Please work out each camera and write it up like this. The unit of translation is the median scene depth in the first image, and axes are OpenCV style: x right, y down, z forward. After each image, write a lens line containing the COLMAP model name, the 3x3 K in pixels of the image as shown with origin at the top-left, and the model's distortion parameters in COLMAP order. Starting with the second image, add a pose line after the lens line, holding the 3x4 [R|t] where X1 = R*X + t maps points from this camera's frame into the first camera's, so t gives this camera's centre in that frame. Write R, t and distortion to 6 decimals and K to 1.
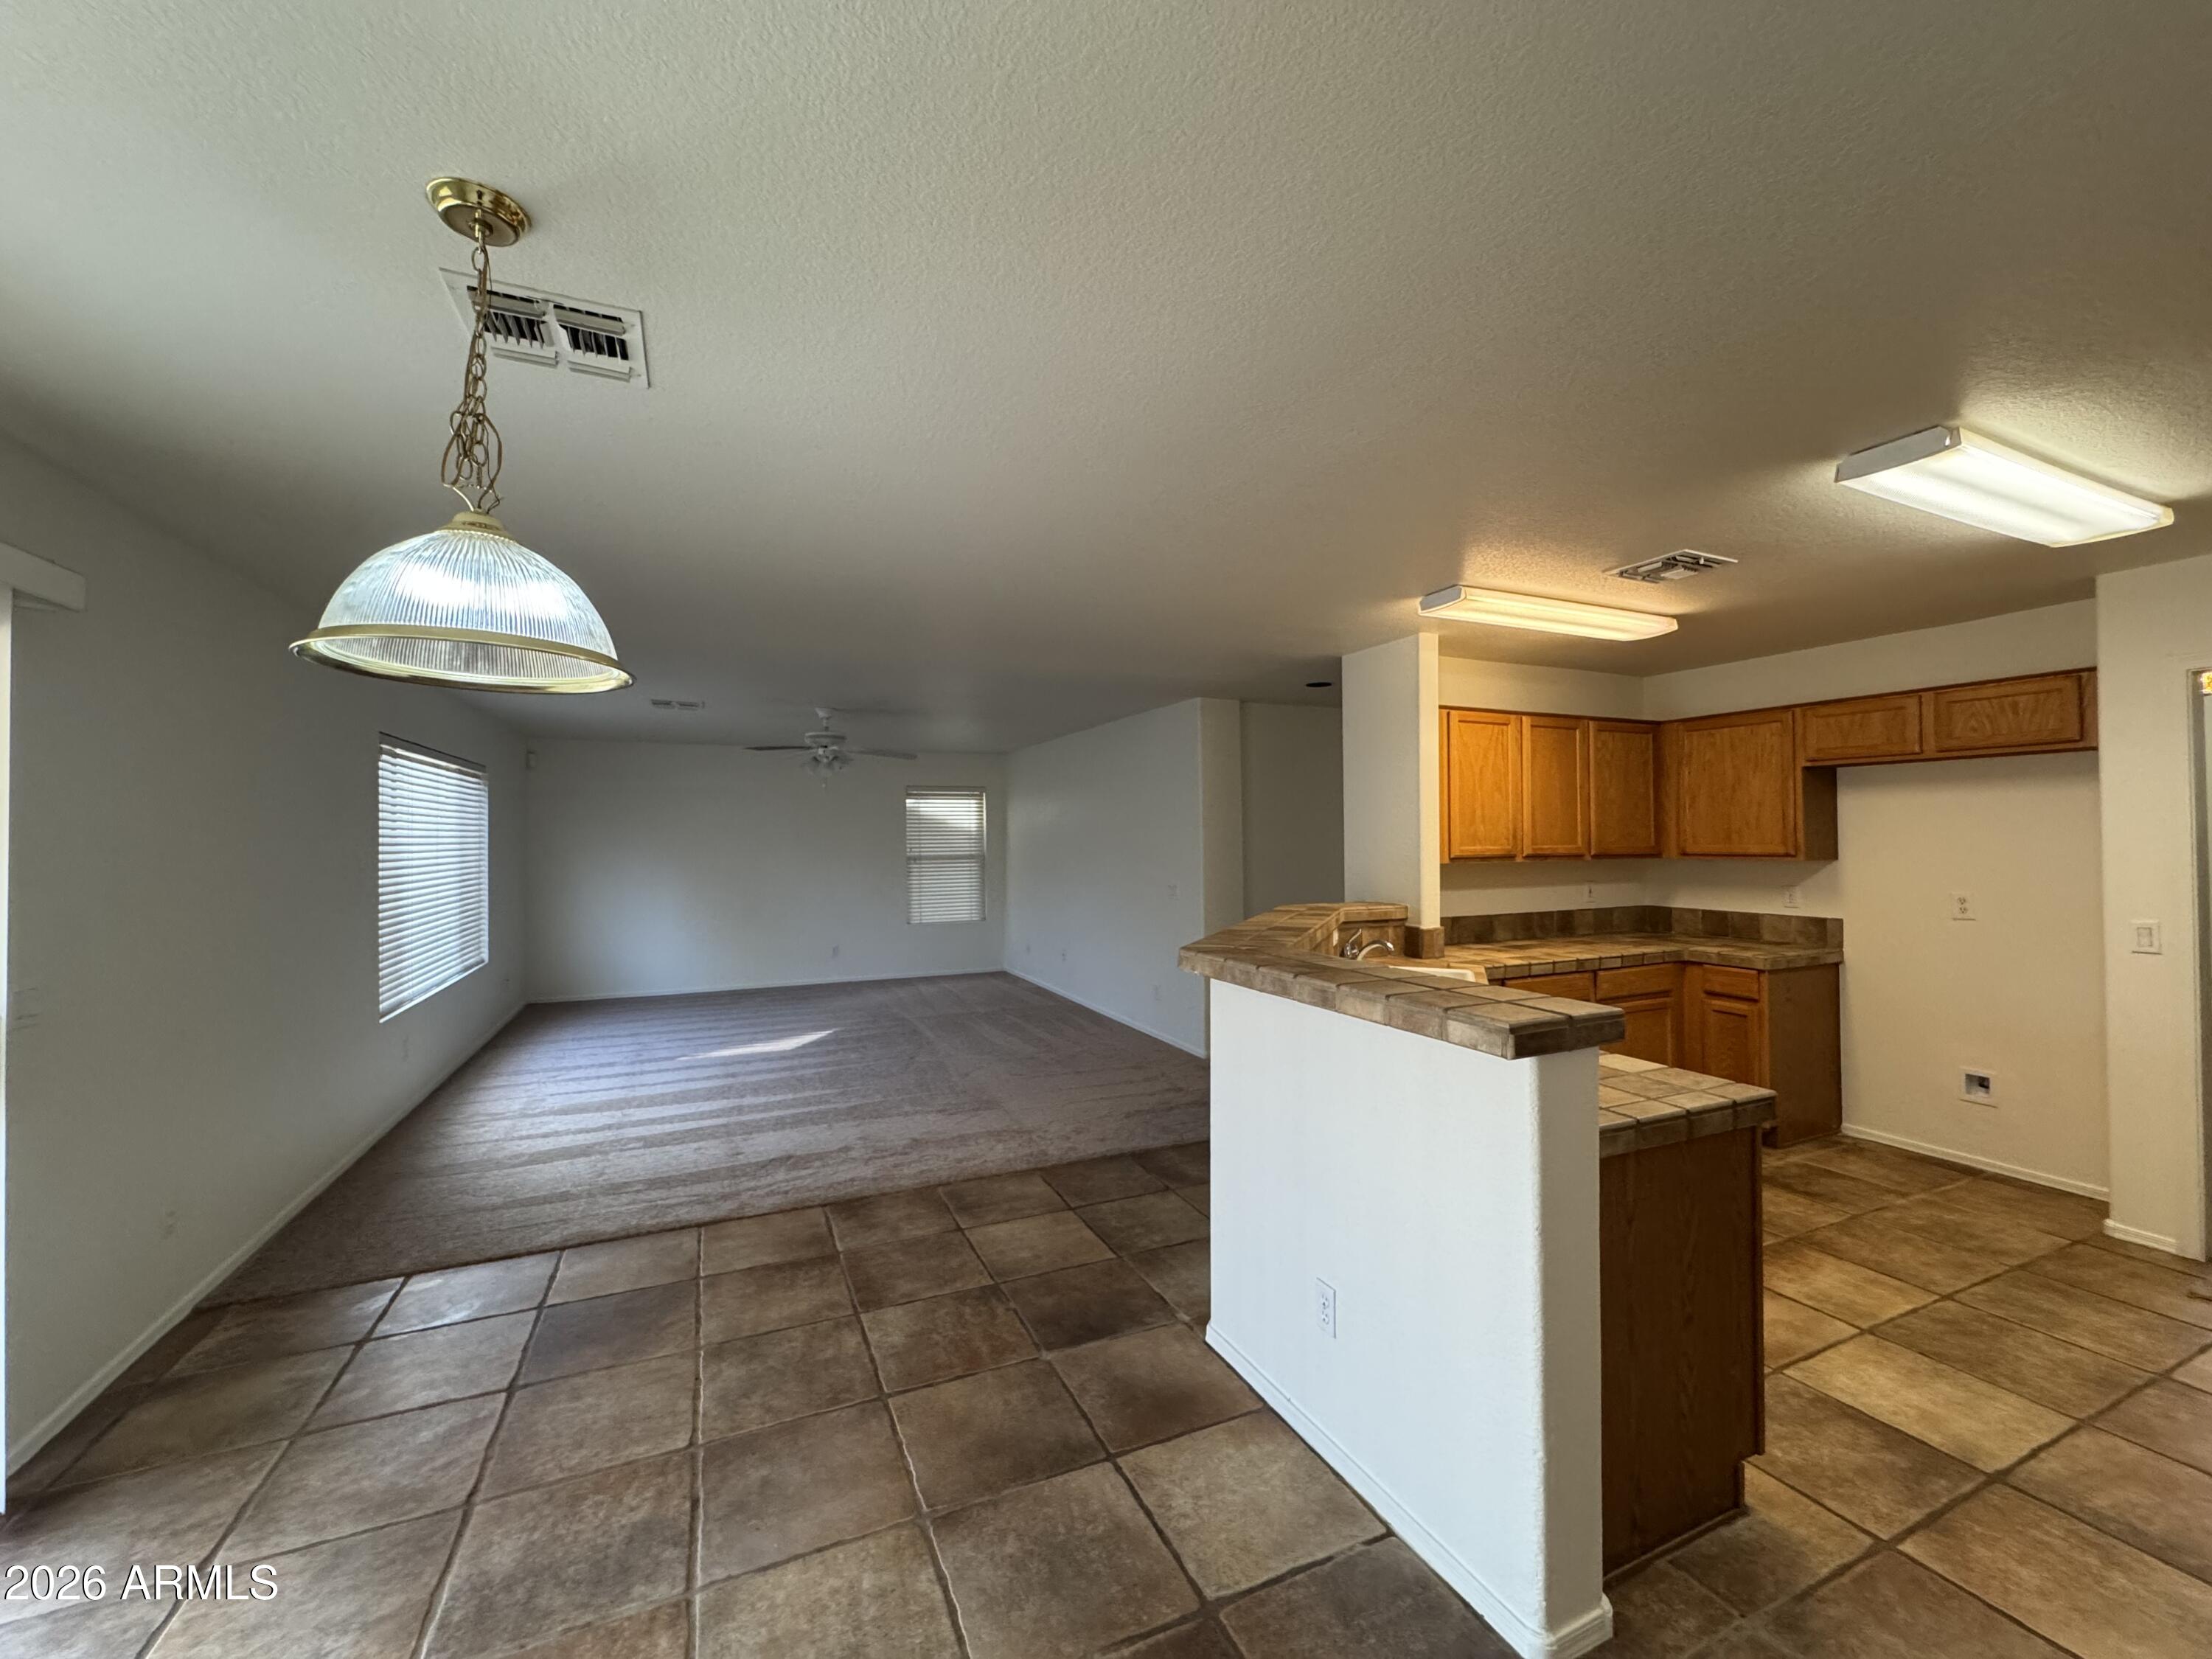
lens RADIAL K [[881.9, 0, 1101.3], [0, 881.9, 826.5], [0, 0, 1]] dist [-0.003047, 0.000532]
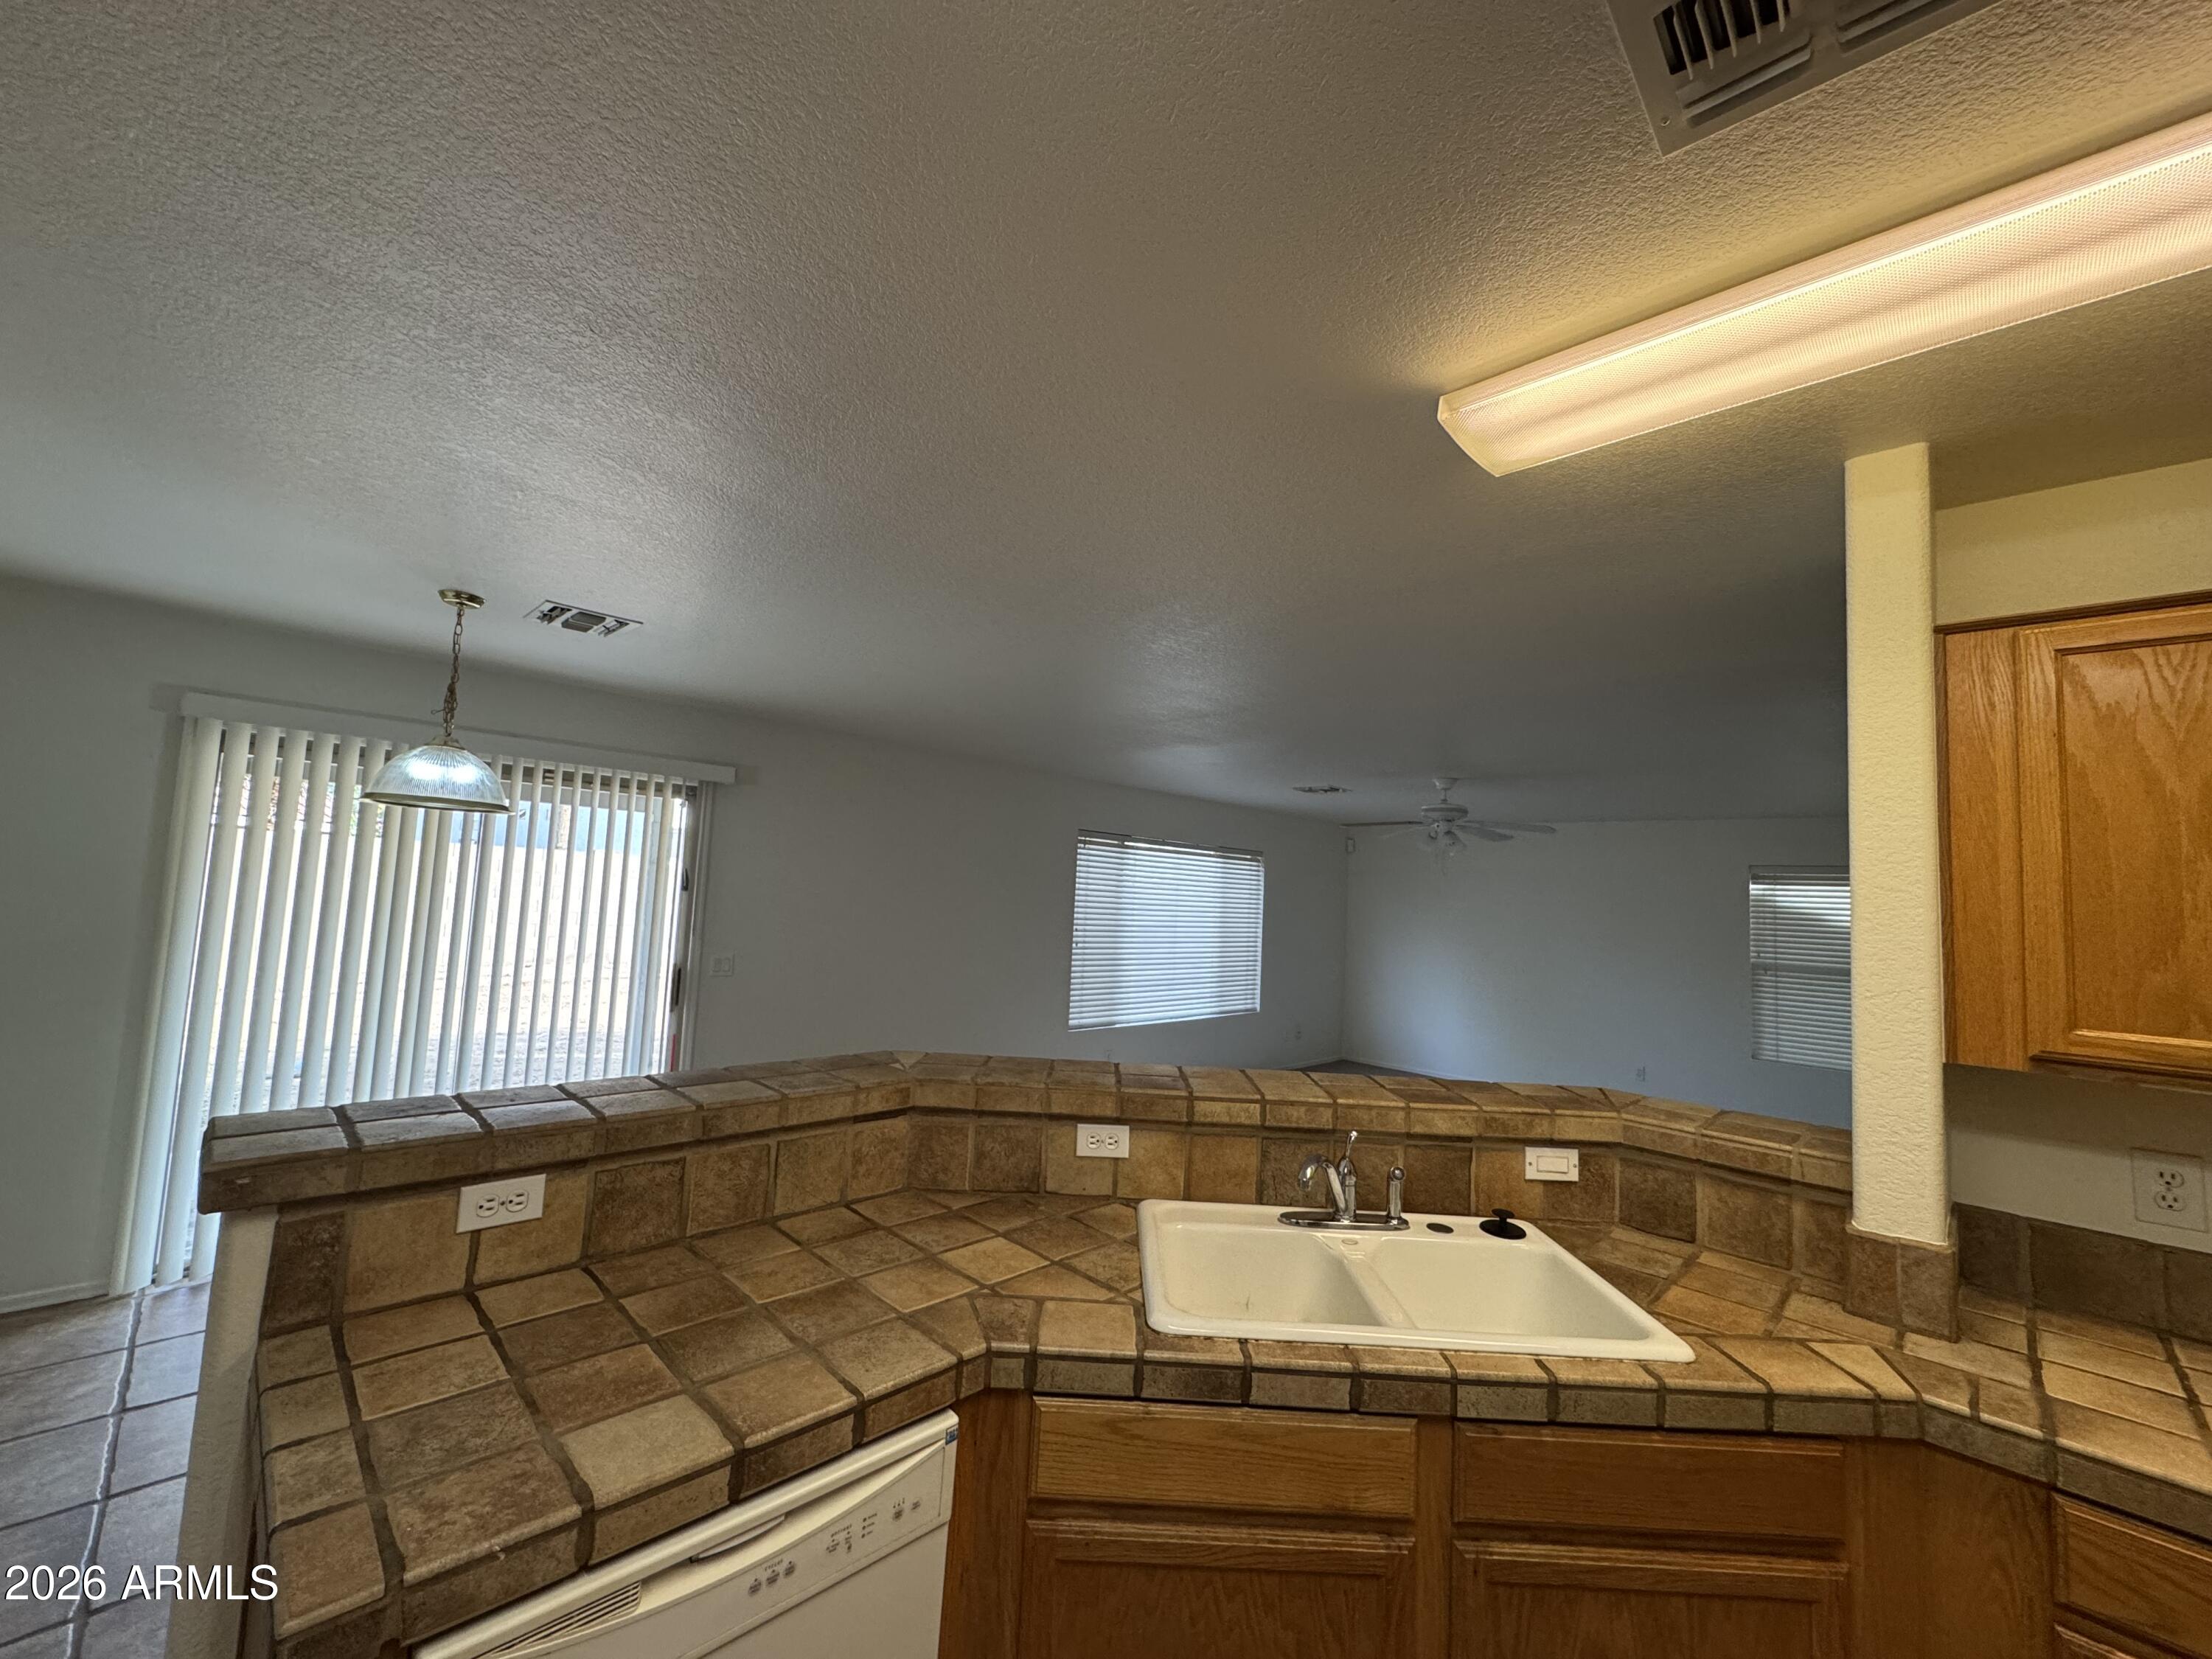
lens RADIAL K [[881.9, 0, 1106.5], [0, 881.9, 828.8], [0, 0, 1]] dist [-0.003047, 0.000532]
pose [[0.362807, -0.047150, -0.930671, 0.794965], [-0.040346, 0.996988, -0.066239, -0.020160], [0.930991, 0.061581, 0.359812, 0.736797]]
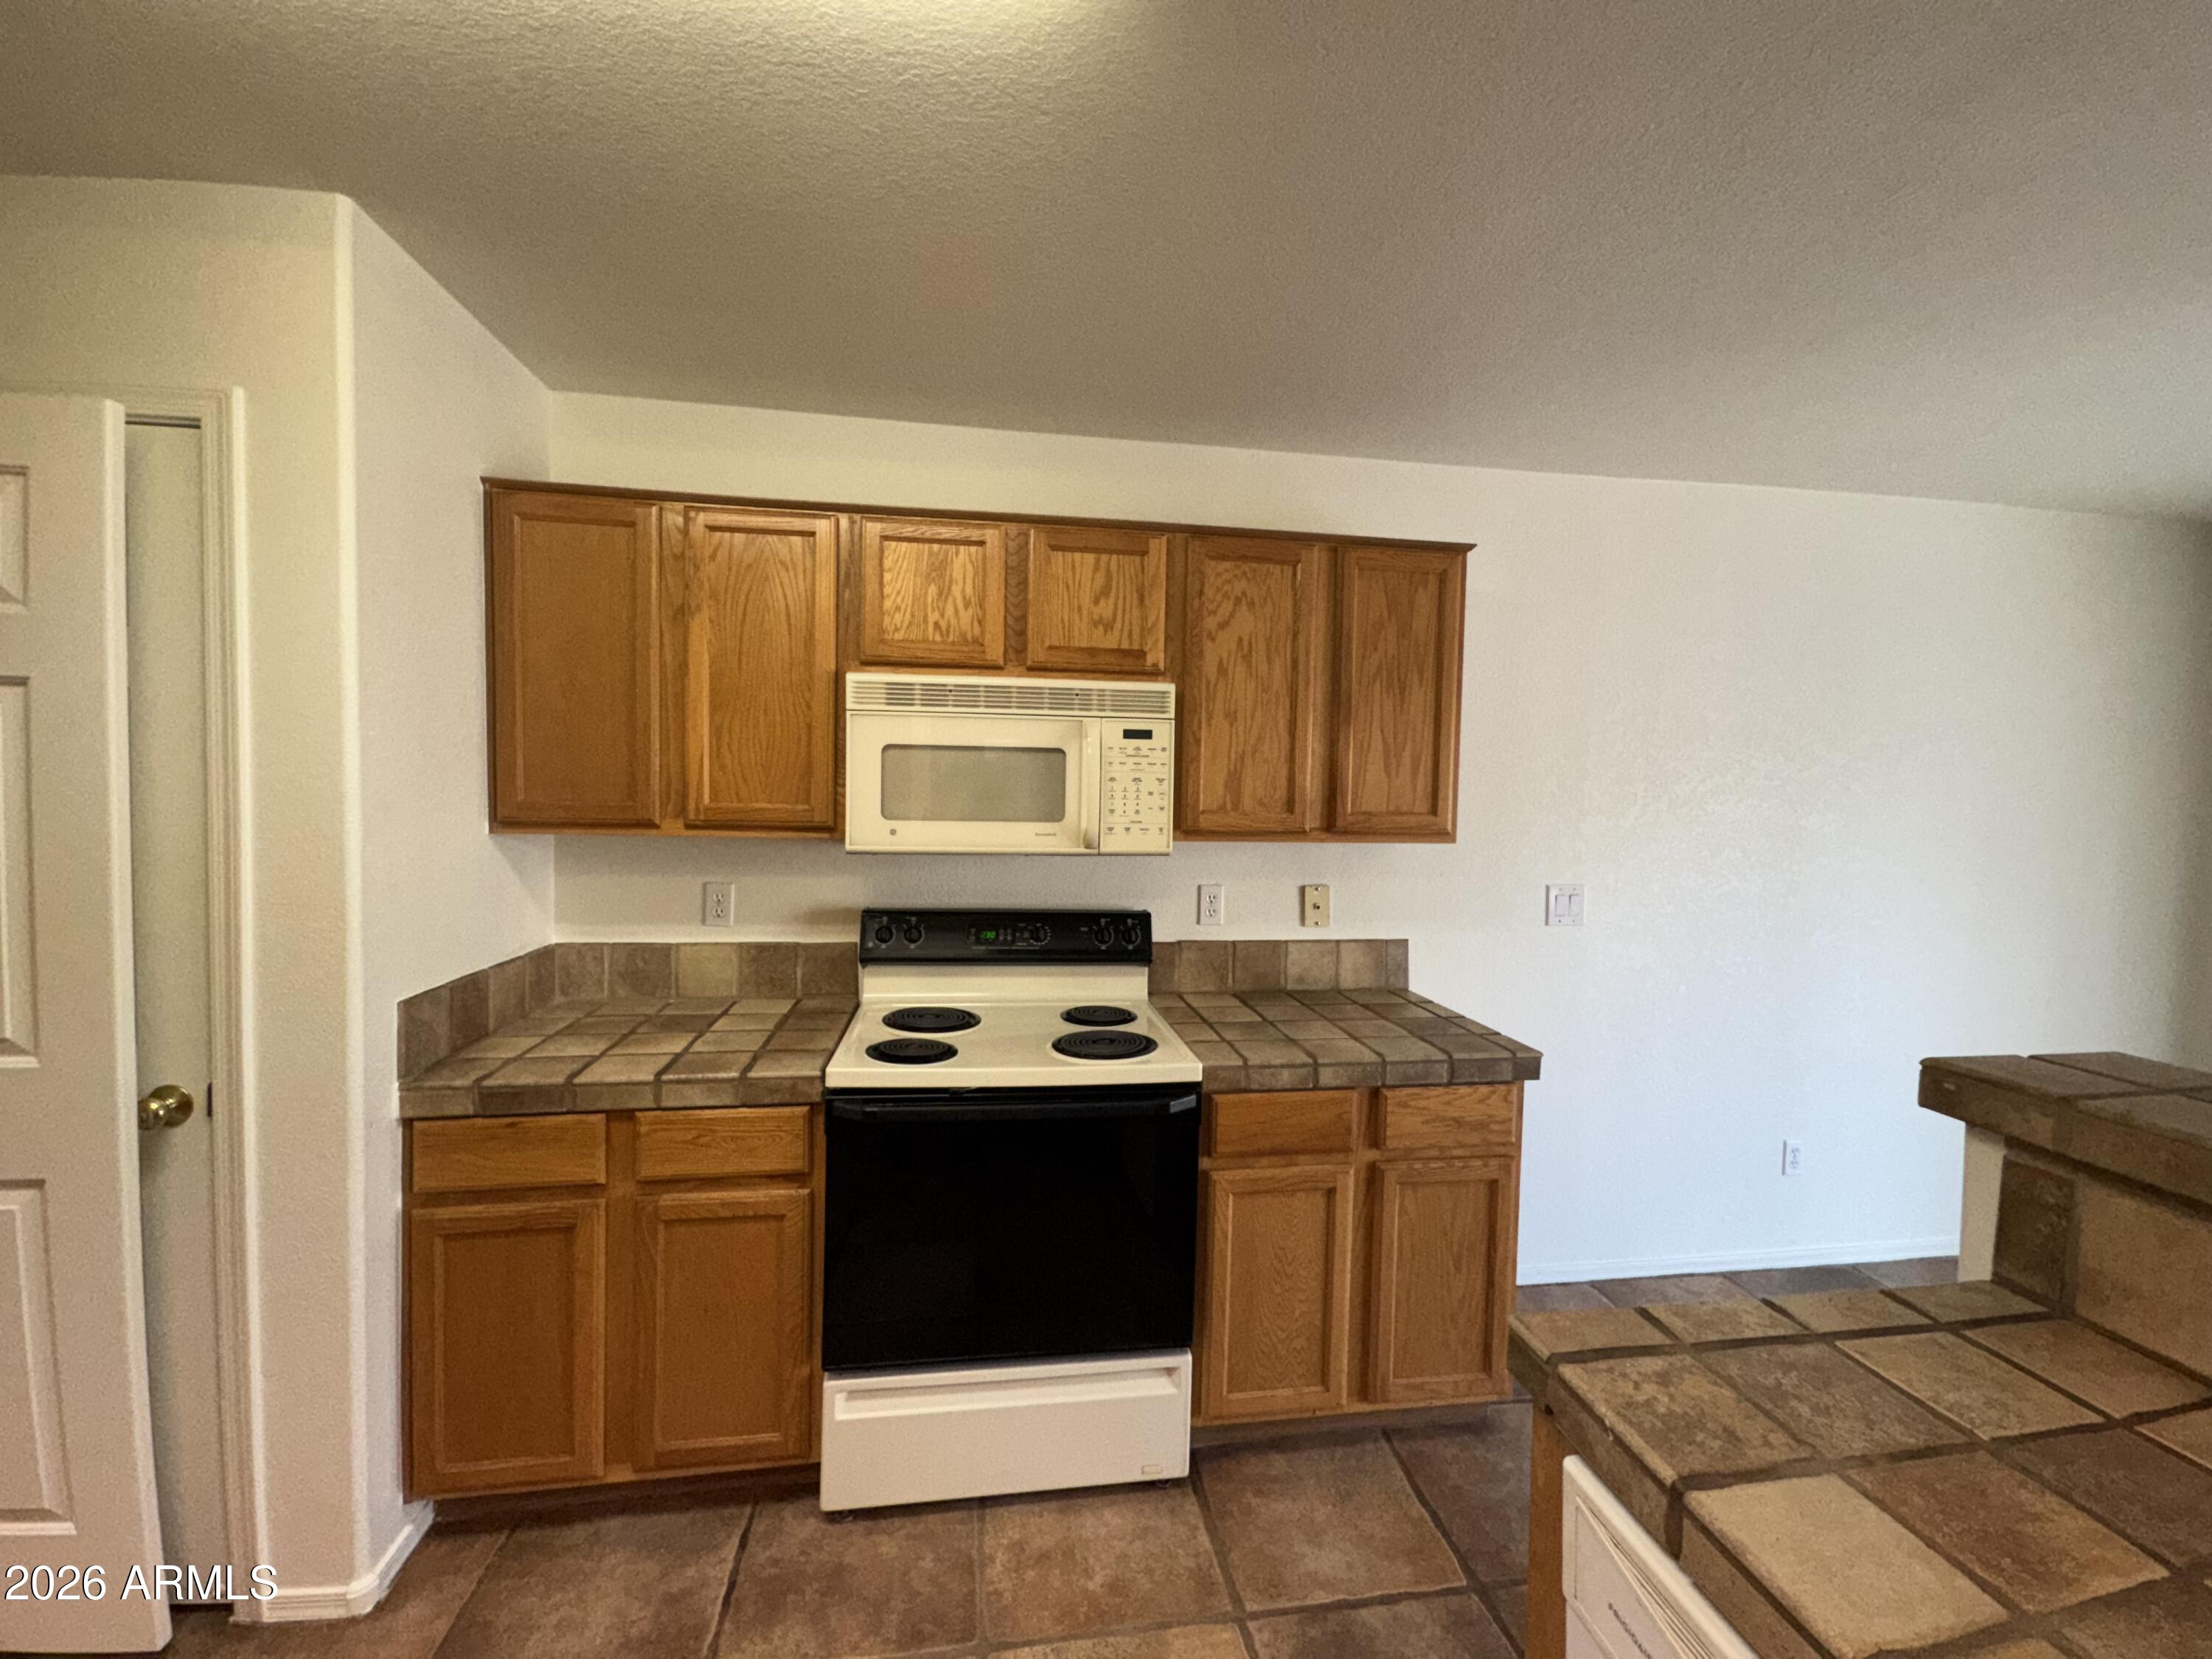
lens RADIAL K [[881.9, 0, 1102.4], [0, 881.9, 823.1], [0, 0, 1]] dist [-0.003047, 0.000532]
pose [[-0.964480, -0.023388, 0.263117, 0.540471], [-0.017468, 0.999539, 0.024816, 0.013201], [-0.263576, 0.019338, -0.964445, 0.955983]]
